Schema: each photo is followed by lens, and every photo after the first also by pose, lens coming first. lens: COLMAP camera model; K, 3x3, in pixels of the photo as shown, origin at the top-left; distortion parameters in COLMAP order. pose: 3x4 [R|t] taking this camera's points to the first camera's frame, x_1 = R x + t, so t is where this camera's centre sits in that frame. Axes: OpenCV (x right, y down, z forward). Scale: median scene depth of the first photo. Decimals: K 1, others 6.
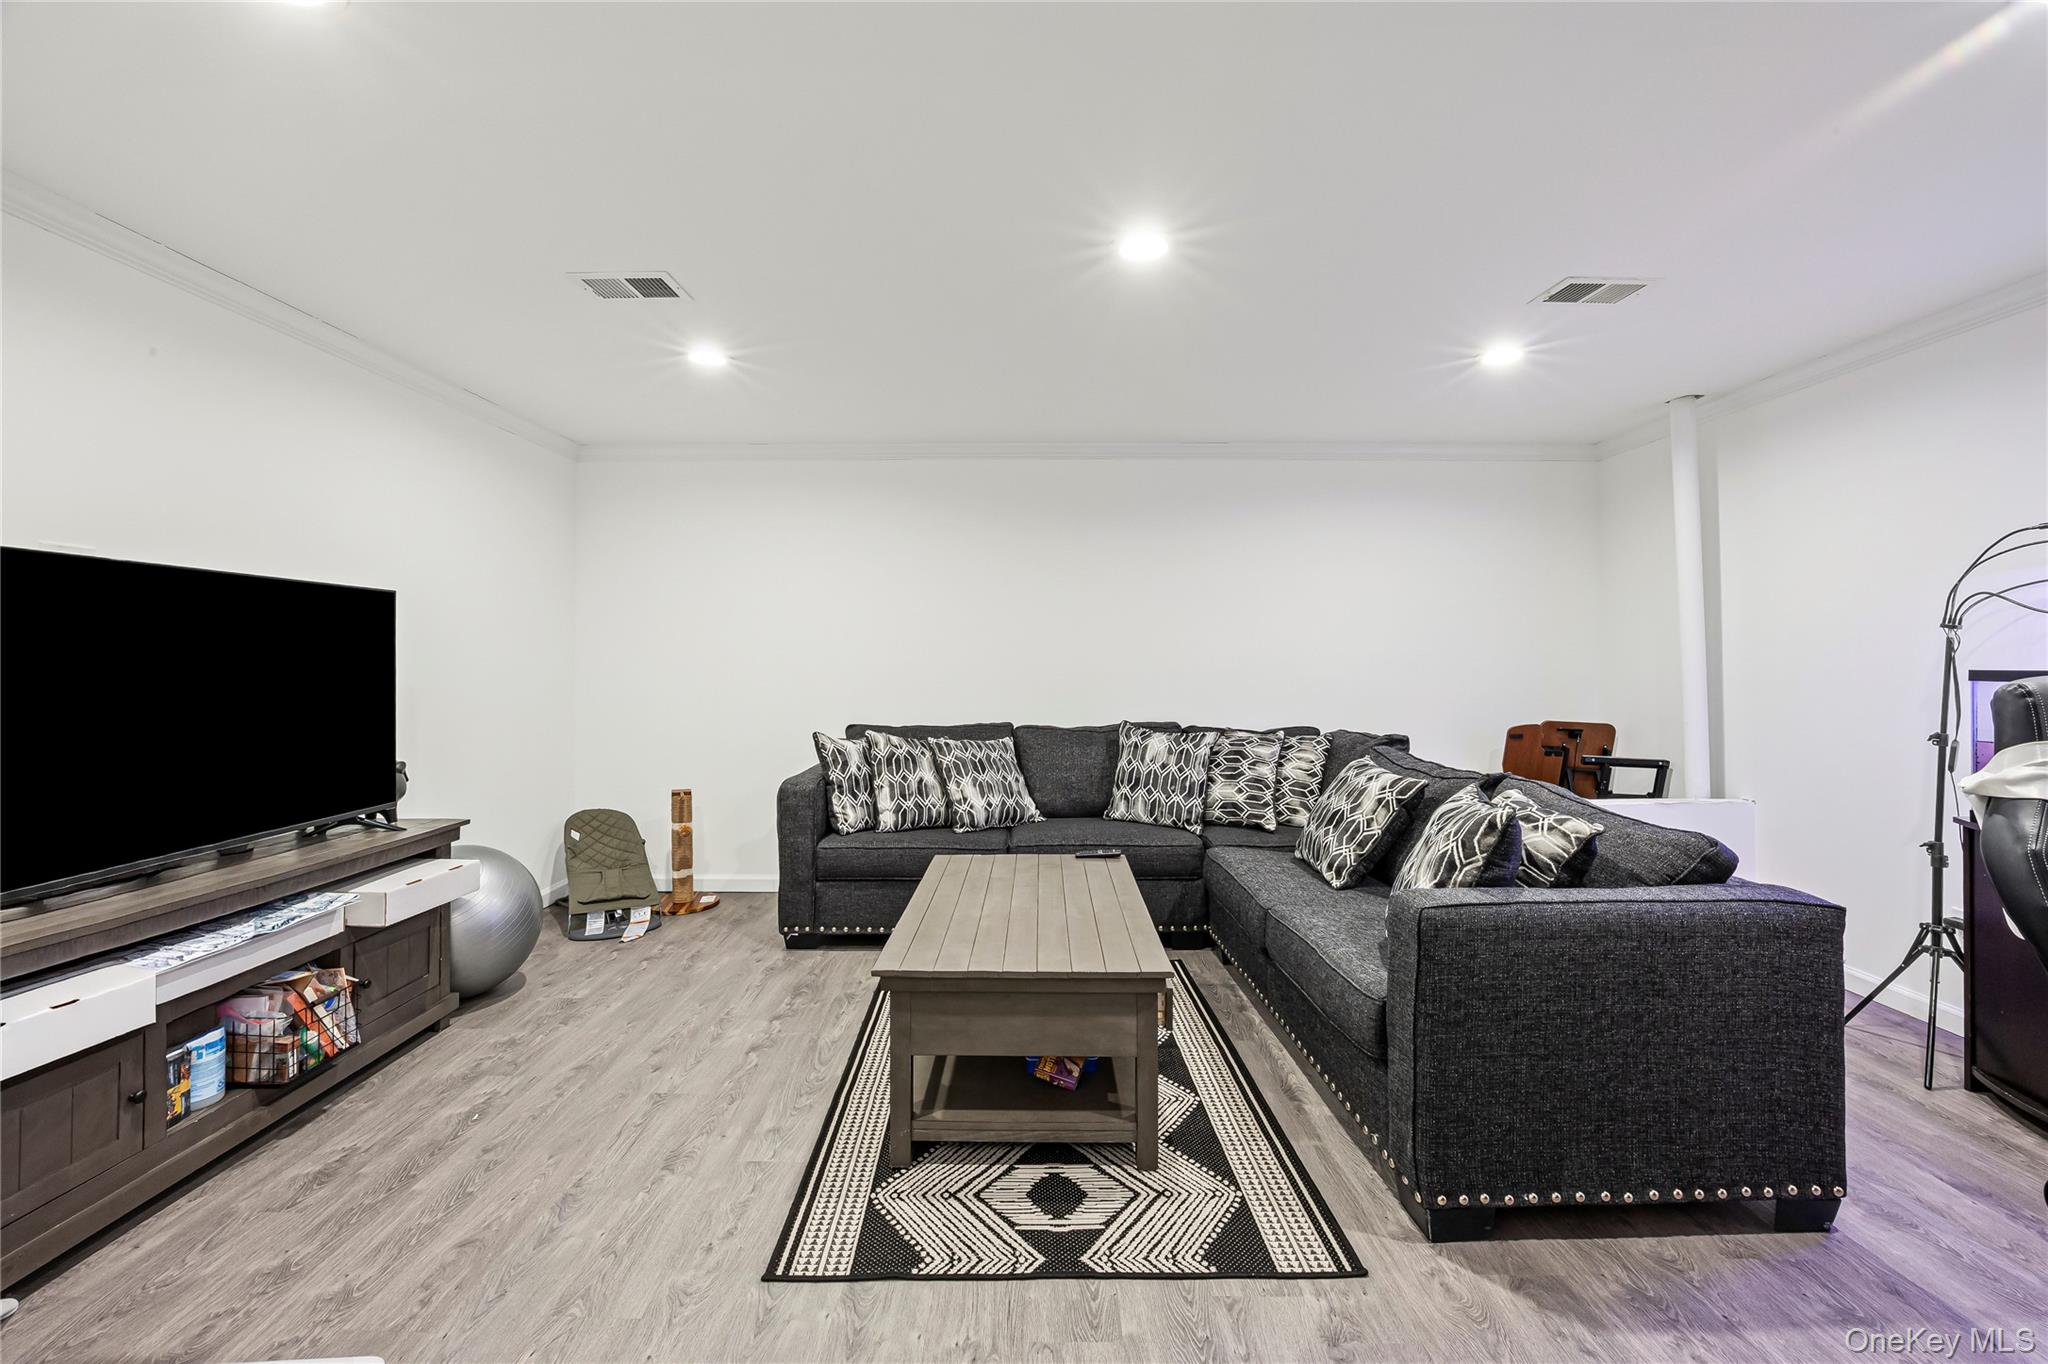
lens RADIAL K [[859.6, 0, 1024.0], [0, 859.6, 682.0], [0, 0, 1]] dist [-0.000057, -0.000053]
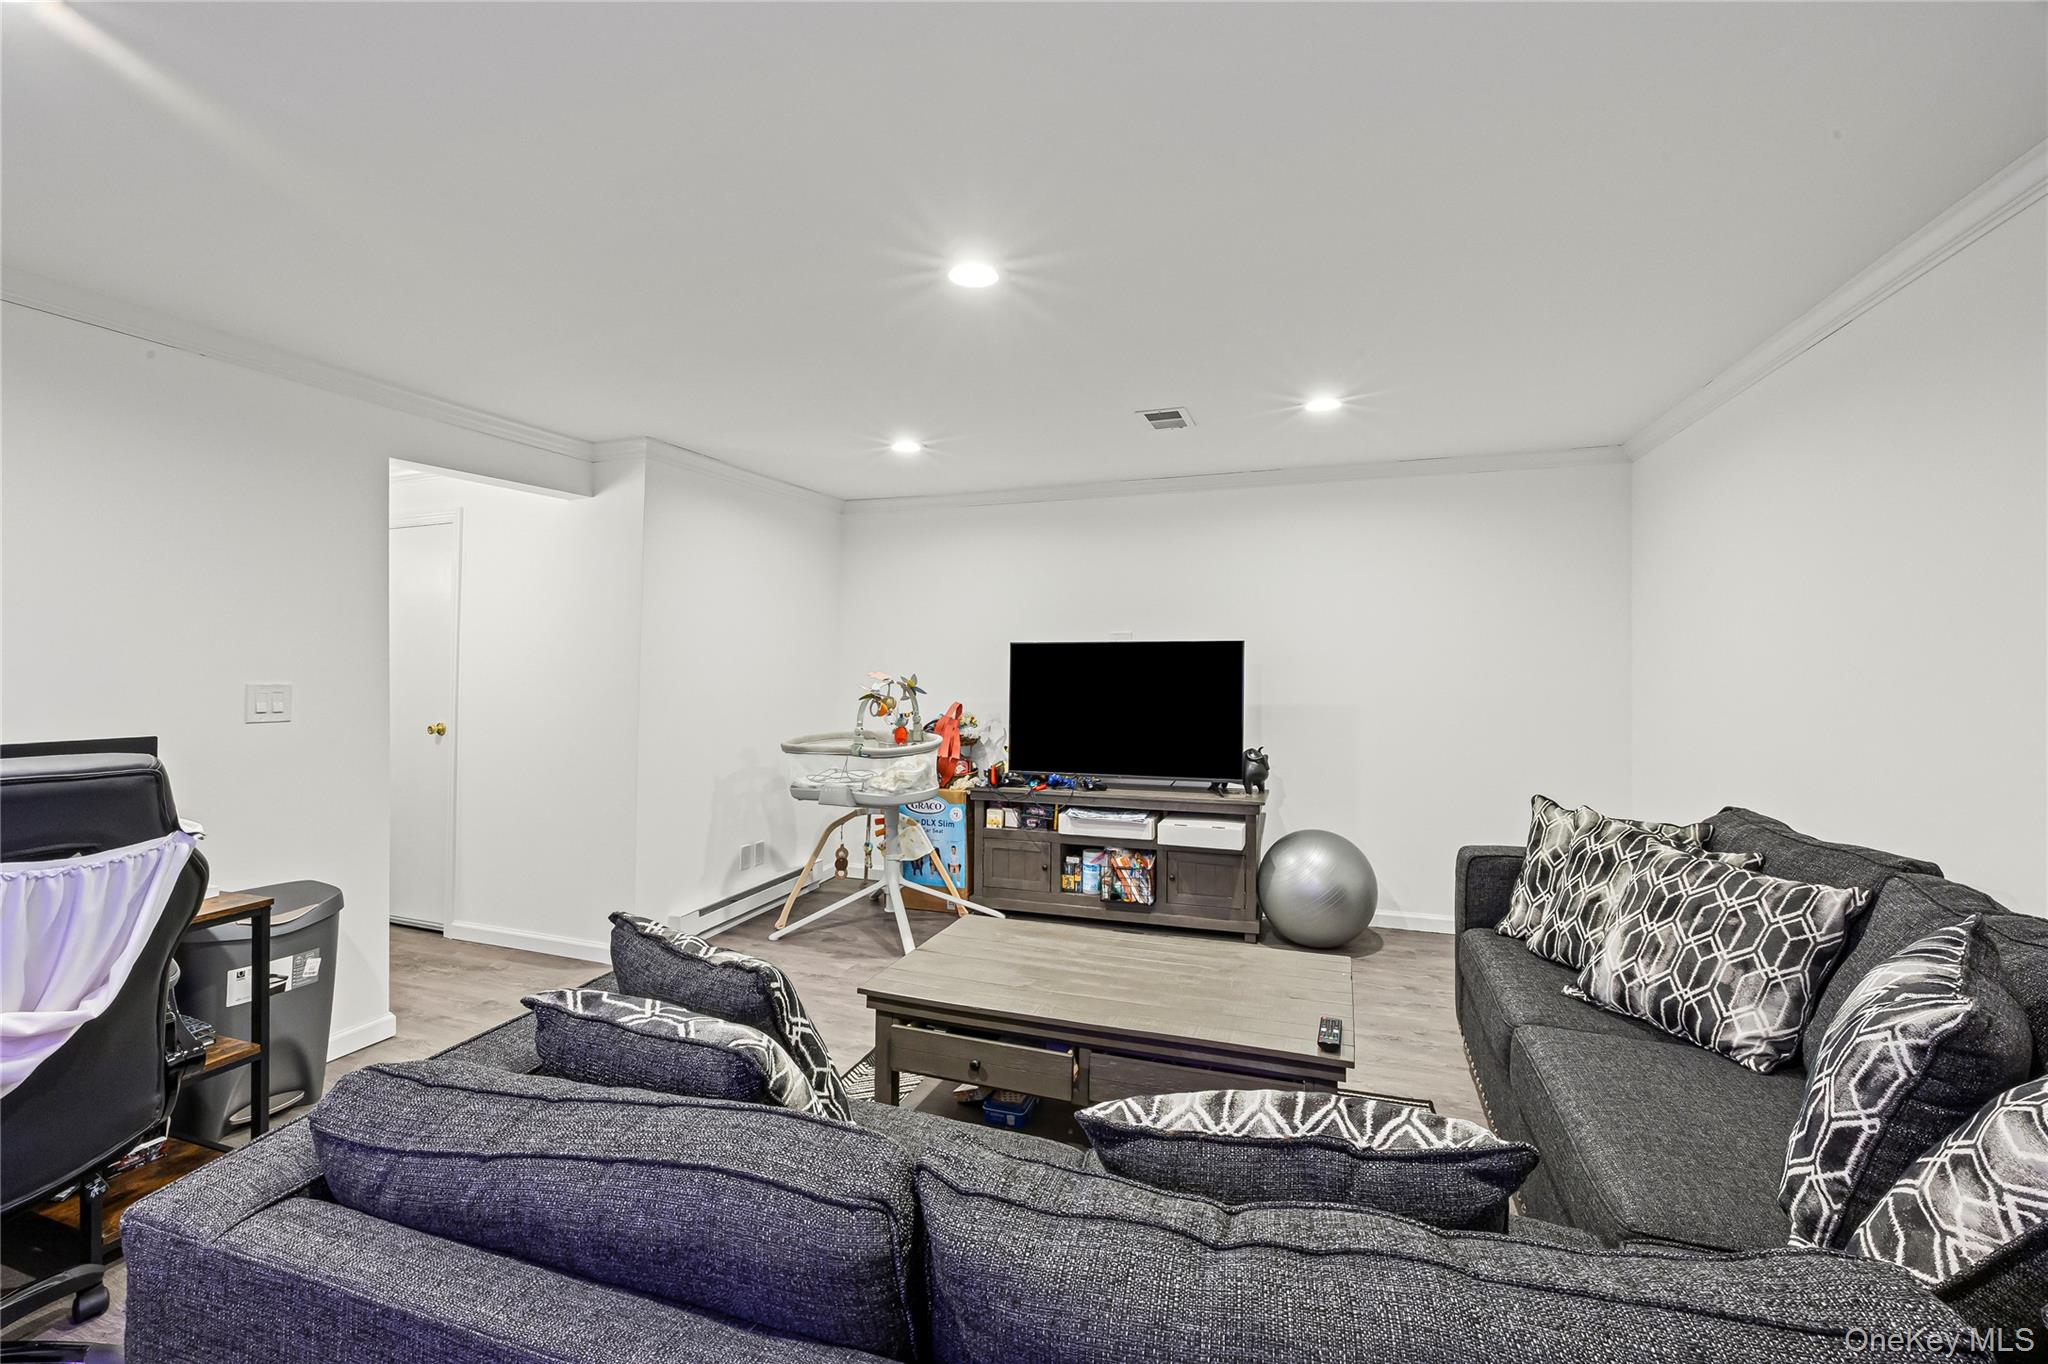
lens RADIAL K [[859.6, 0, 1024.0], [0, 859.6, 682.0], [0, 0, 1]] dist [-0.000057, -0.000053]
pose [[-0.317267, 0.022760, -0.948063, 0.856995], [-0.020959, 0.999299, 0.031004, -0.075023], [0.948105, 0.029707, -0.316568, 1.154647]]
